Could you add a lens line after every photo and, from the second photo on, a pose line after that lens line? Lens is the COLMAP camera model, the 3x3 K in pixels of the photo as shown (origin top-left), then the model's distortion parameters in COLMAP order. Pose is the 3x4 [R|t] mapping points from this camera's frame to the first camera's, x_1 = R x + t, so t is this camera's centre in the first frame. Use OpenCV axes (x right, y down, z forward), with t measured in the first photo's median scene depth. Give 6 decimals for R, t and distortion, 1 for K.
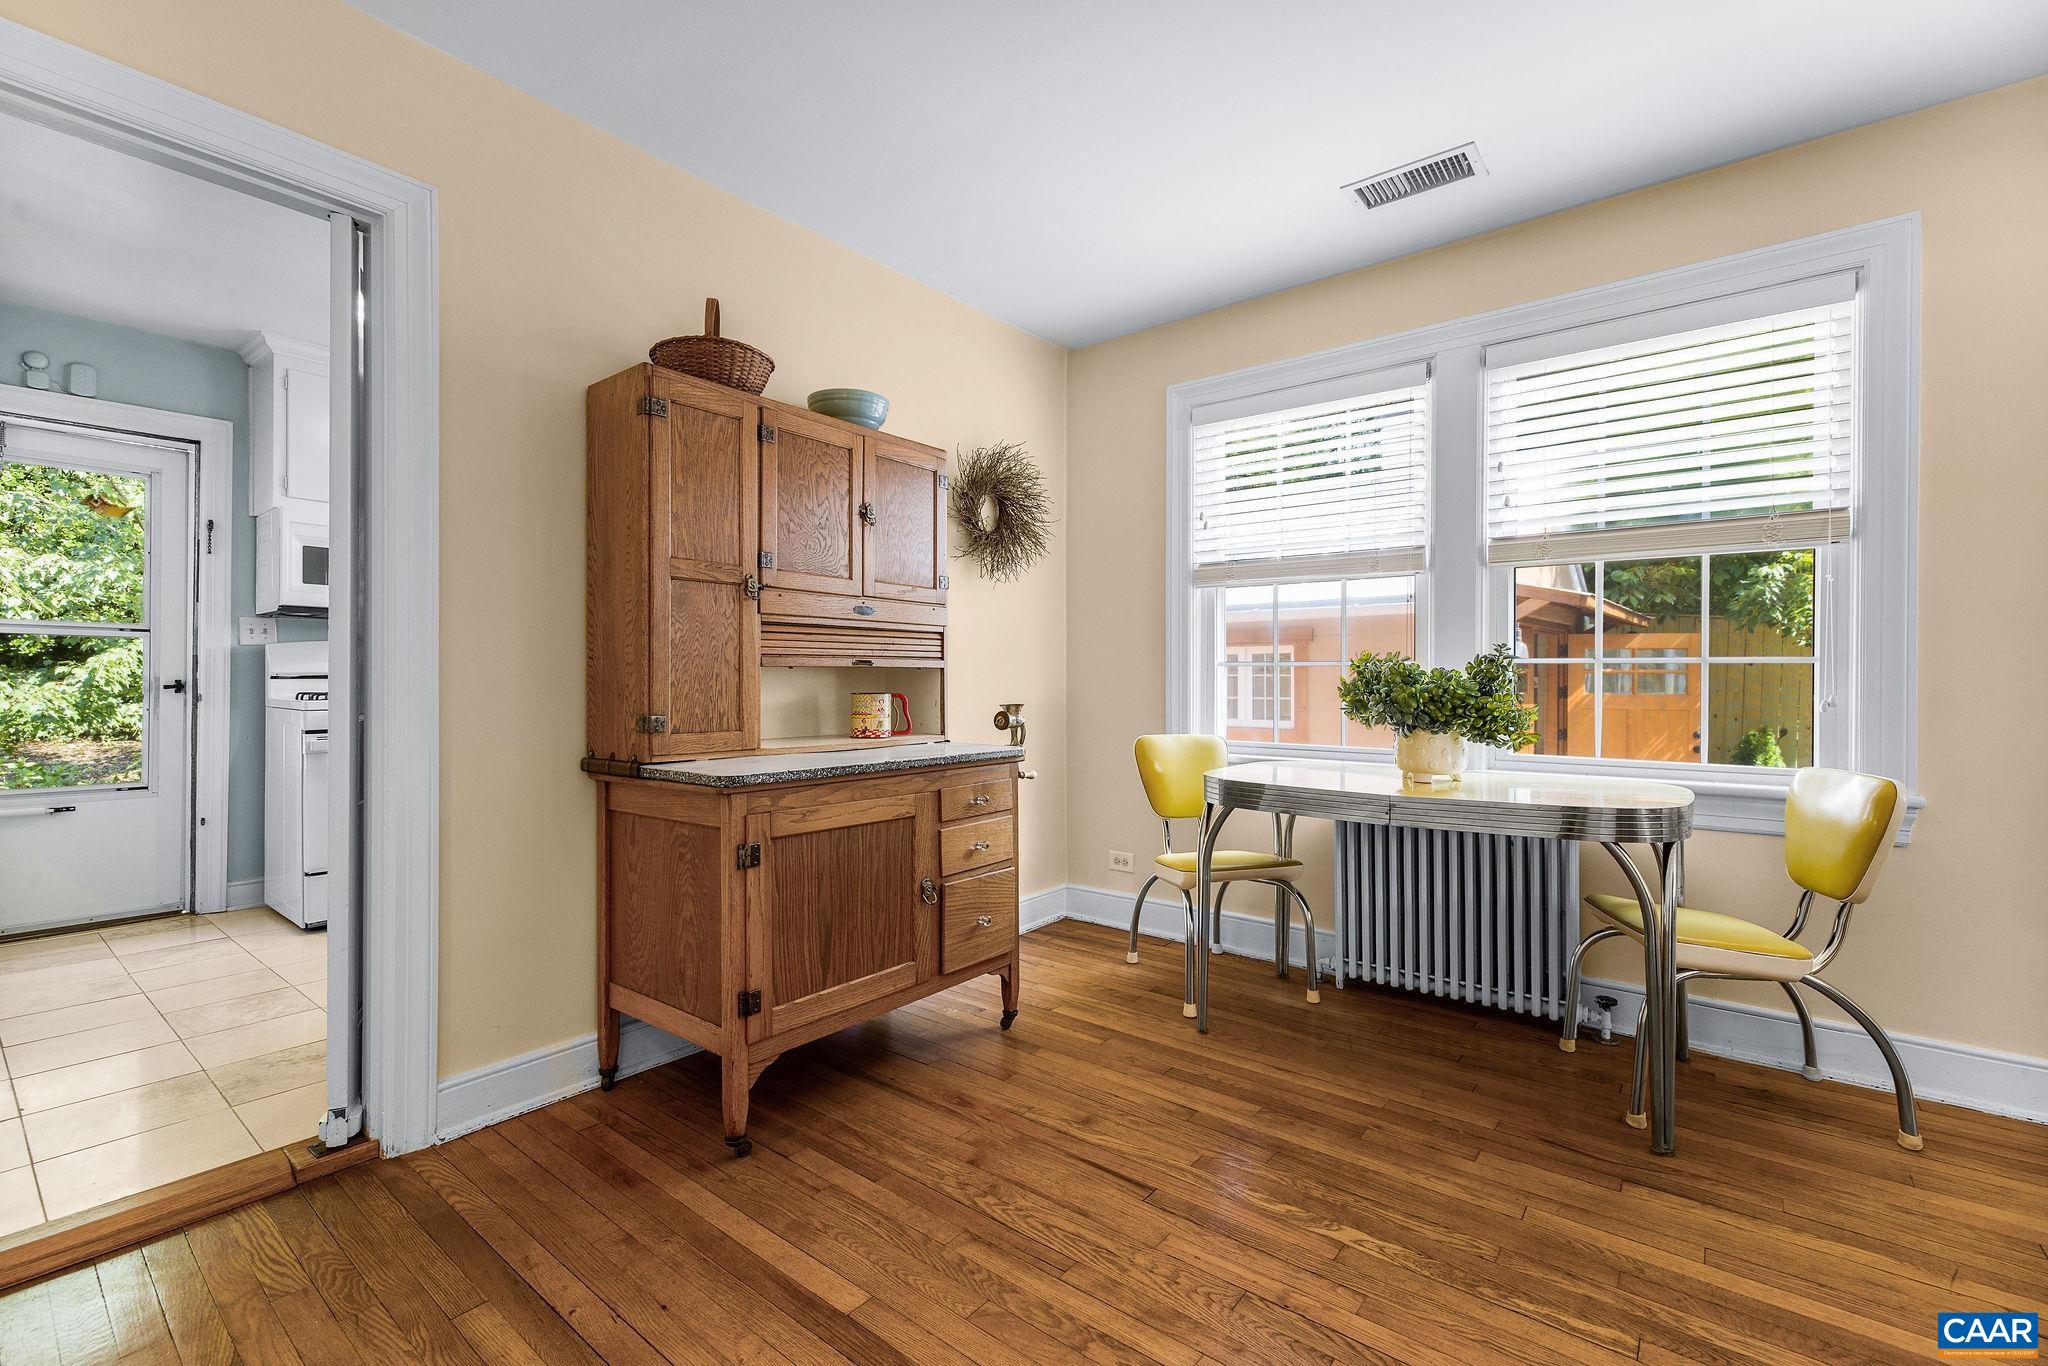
lens RADIAL K [[877.1, 0, 1011.9], [0, 877.1, 679.9], [0, 0, 1]] dist [0.003410, 0.000279]
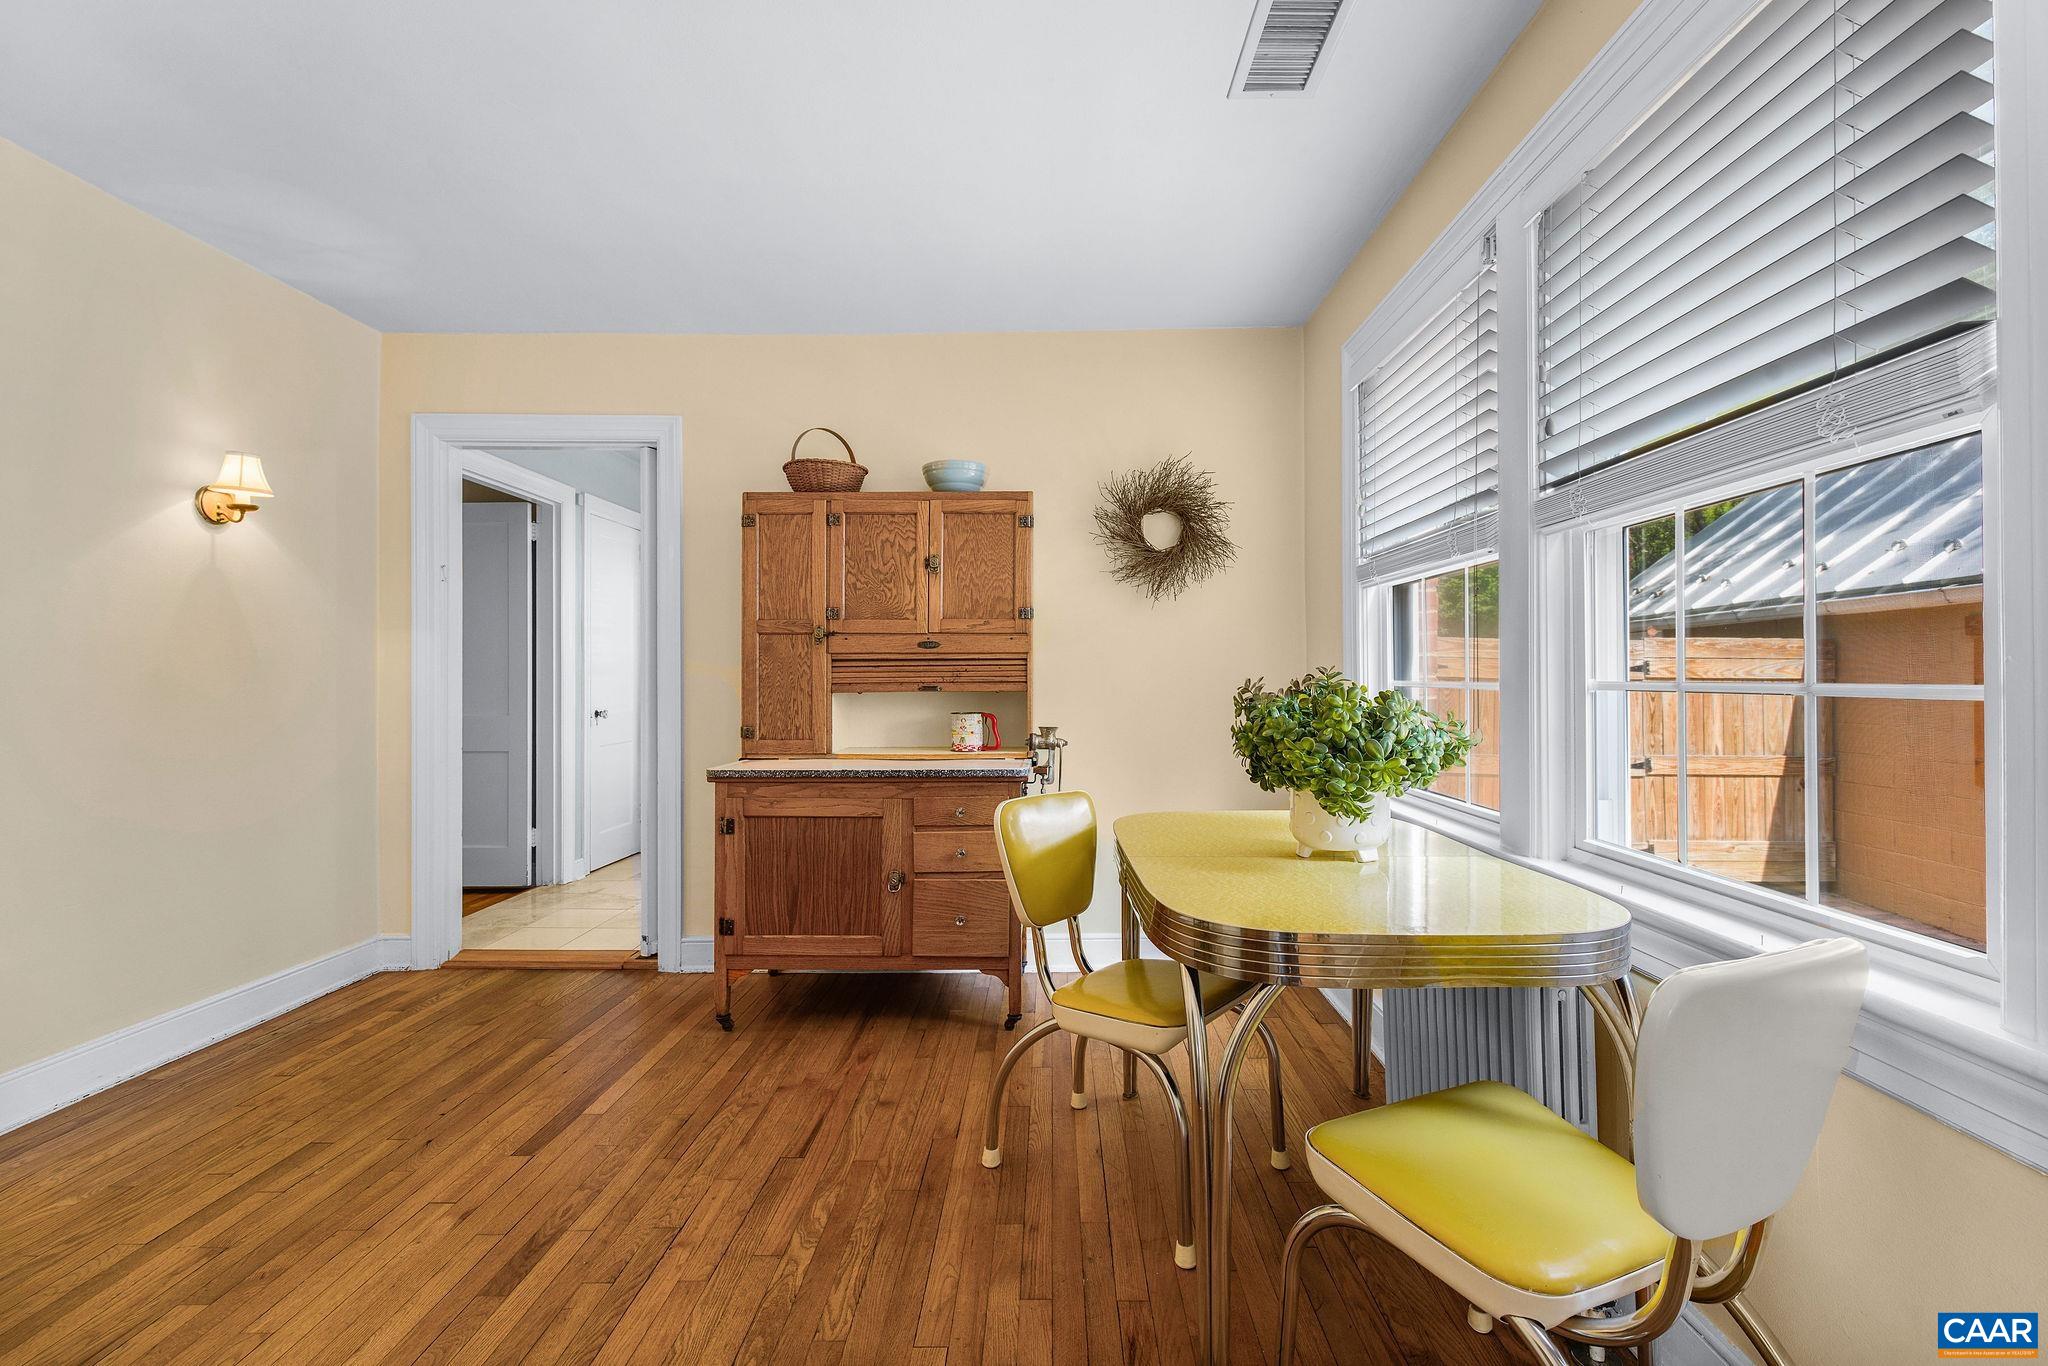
lens RADIAL K [[877.1, 0, 1024.2], [0, 877.1, 679.7], [0, 0, 1]] dist [0.003410, 0.000279]
pose [[0.629247, -0.004074, -0.777195, 0.975663], [0.003261, 0.999991, -0.002601, -0.031791], [0.777198, -0.000897, 0.629255, 0.395796]]
